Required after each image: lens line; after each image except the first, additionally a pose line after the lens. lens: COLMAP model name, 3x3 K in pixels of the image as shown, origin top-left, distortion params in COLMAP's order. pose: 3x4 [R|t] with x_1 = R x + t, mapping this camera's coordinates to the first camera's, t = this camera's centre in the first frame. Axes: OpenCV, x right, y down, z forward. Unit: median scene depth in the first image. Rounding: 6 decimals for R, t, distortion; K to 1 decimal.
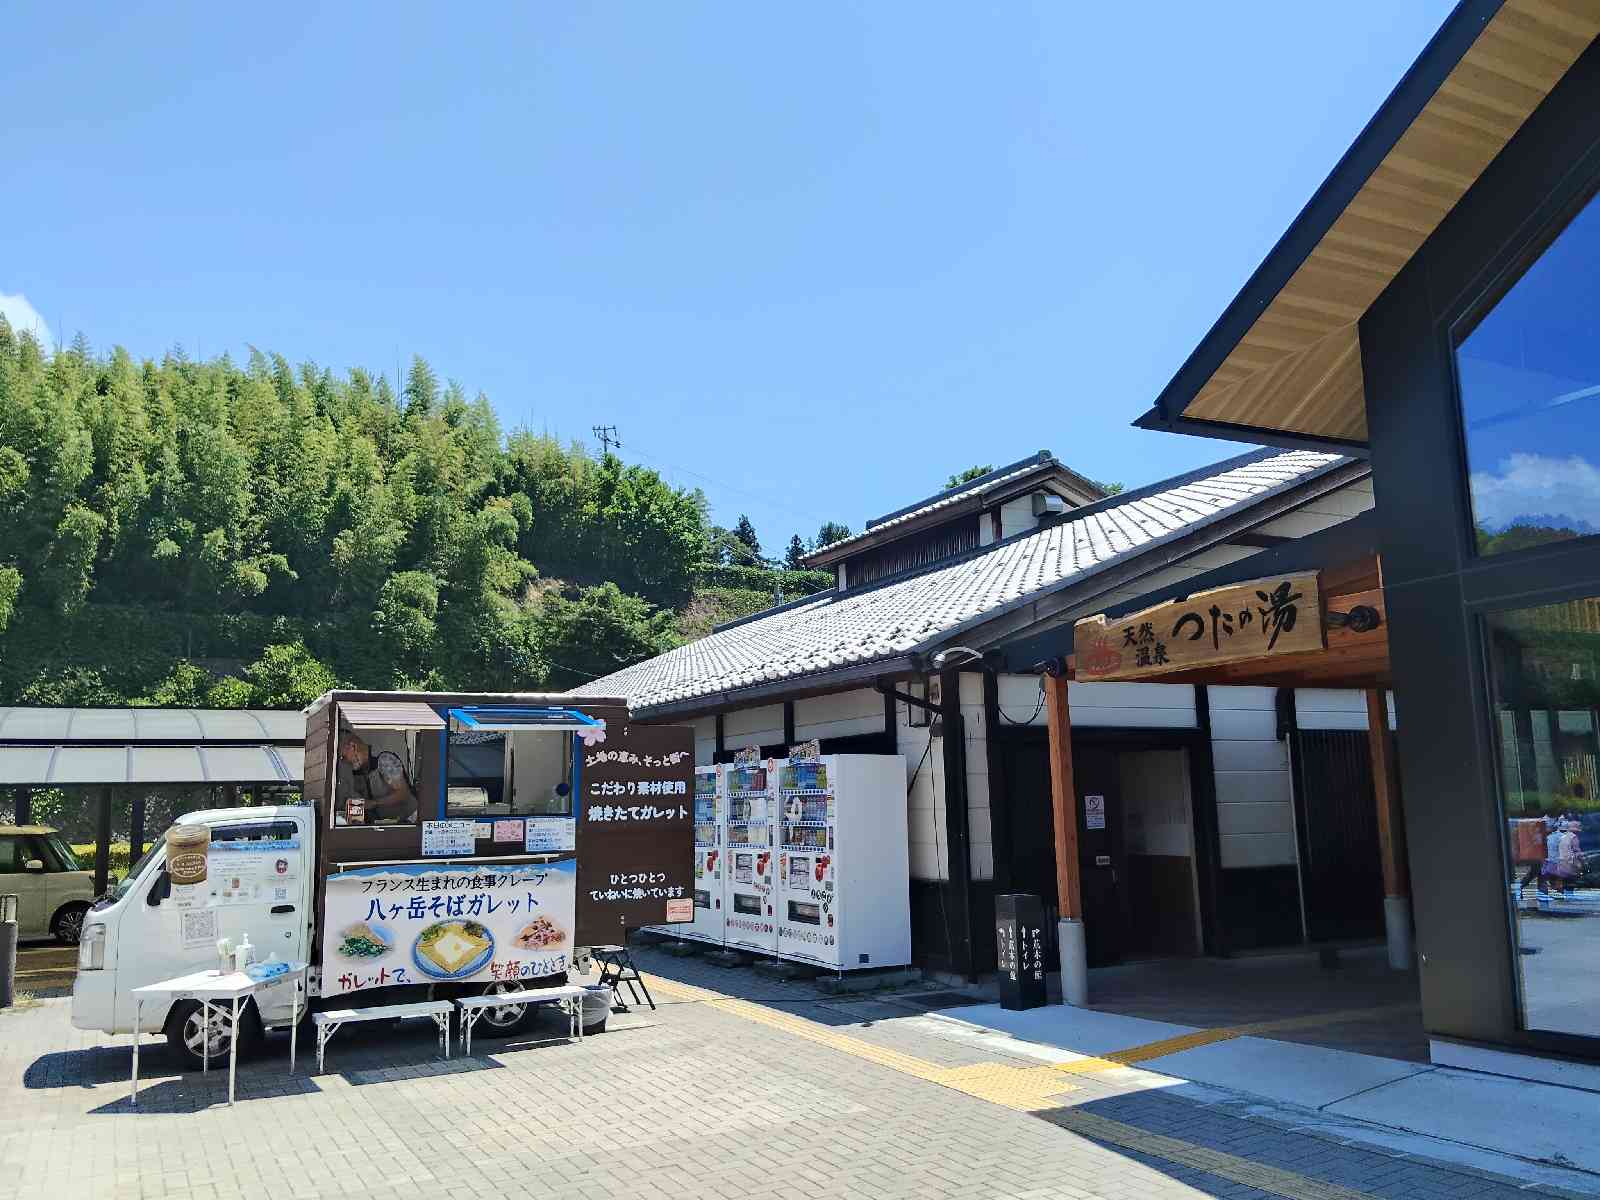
lens RADIAL K [[1288.8, 0, 800.5], [0, 1288.8, 604.2], [0, 0, 1]] dist [0.079221, -0.128763]
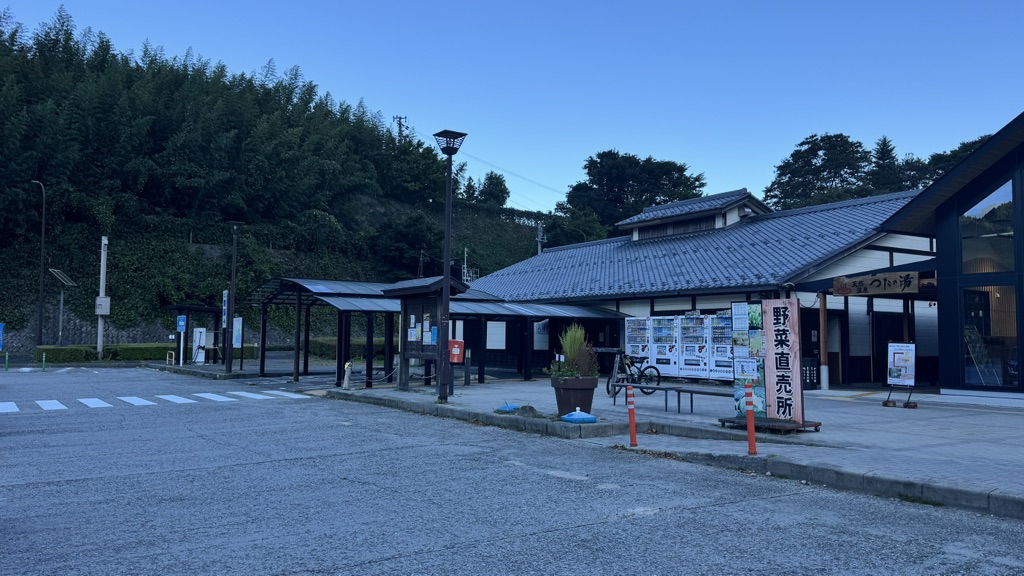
lens RADIAL K [[842.5, 0, 514.5], [0, 842.5, 284.6], [0, 0, 1]] dist [0.097850, -0.044911]
pose [[0.994118, 0.041971, 0.099843, -0.717282], [-0.050008, 0.995588, 0.079397, -0.089721], [-0.096070, -0.083923, 0.991830, -0.968098]]
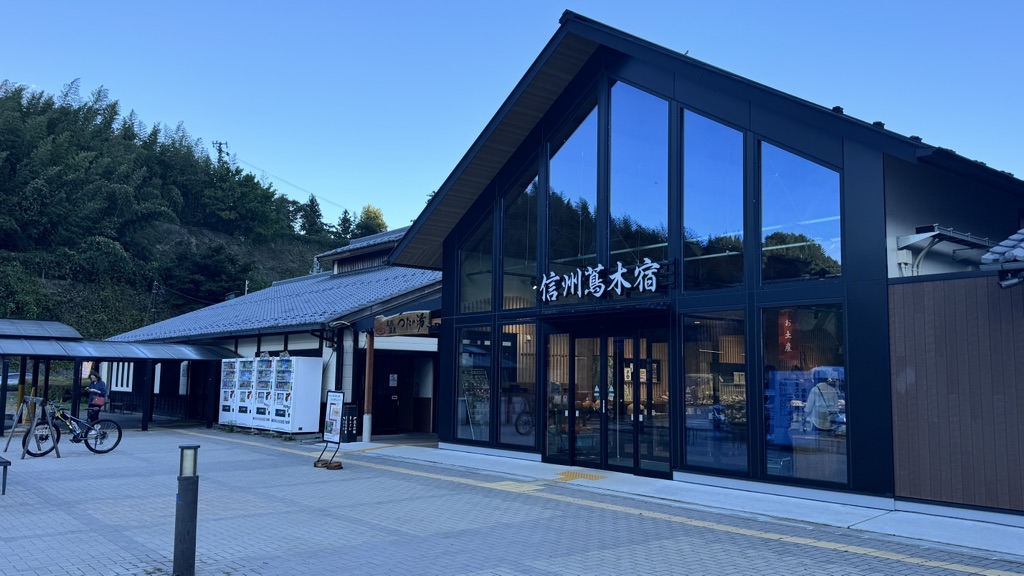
lens RADIAL K [[842.5, 0, 518.1], [0, 842.5, 284.7], [0, 0, 1]] dist [0.097850, -0.044911]
pose [[0.979320, 0.063384, 0.192135, 0.132588], [-0.070393, 0.997072, 0.029871, -0.123006], [-0.189679, -0.042778, 0.980914, -0.857781]]
